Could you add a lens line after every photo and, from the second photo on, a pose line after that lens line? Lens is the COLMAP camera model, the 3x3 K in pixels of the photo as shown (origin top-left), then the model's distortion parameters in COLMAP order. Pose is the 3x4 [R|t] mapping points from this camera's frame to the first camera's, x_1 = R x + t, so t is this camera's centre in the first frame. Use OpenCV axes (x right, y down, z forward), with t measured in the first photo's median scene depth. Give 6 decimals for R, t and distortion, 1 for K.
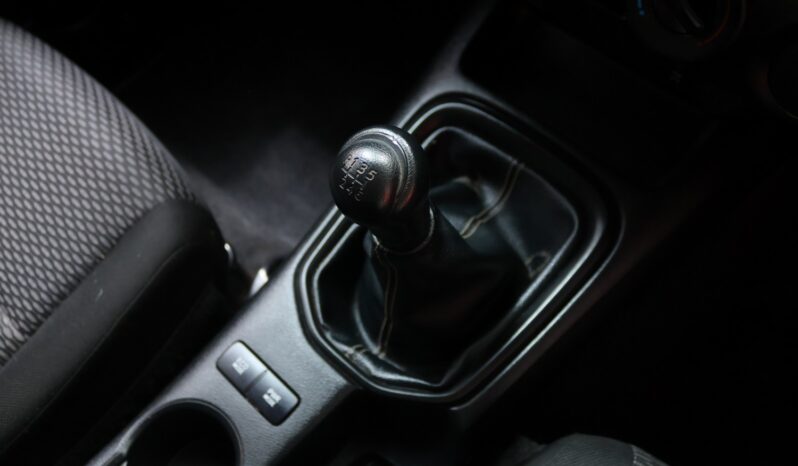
lens RADIAL K [[661.0, 0, 399.0], [0, 661.0, 233.0], [0, 0, 1]] dist [-0.087282, -0.001183]
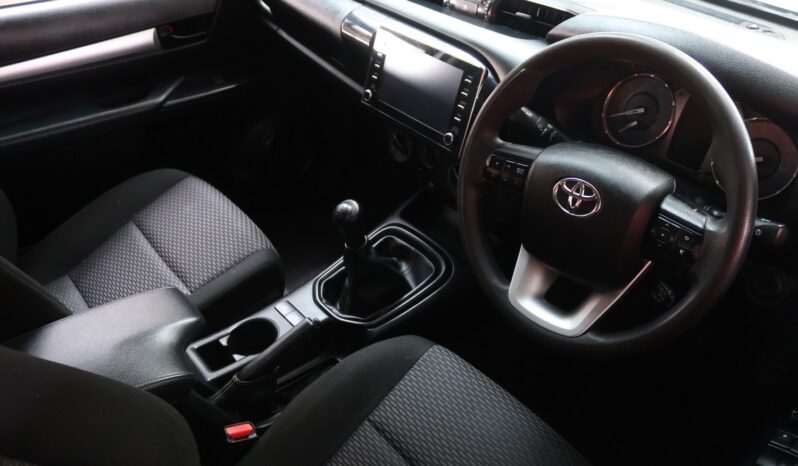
lens RADIAL K [[661.0, 0, 399.0], [0, 661.0, 233.0], [0, 0, 1]] dist [-0.087282, -0.001183]
pose [[0.992067, 0.110345, -0.060227, 0.265319], [-0.124642, 0.925754, -0.356994, 0.704639], [0.016362, 0.361669, 0.932163, -1.250111]]
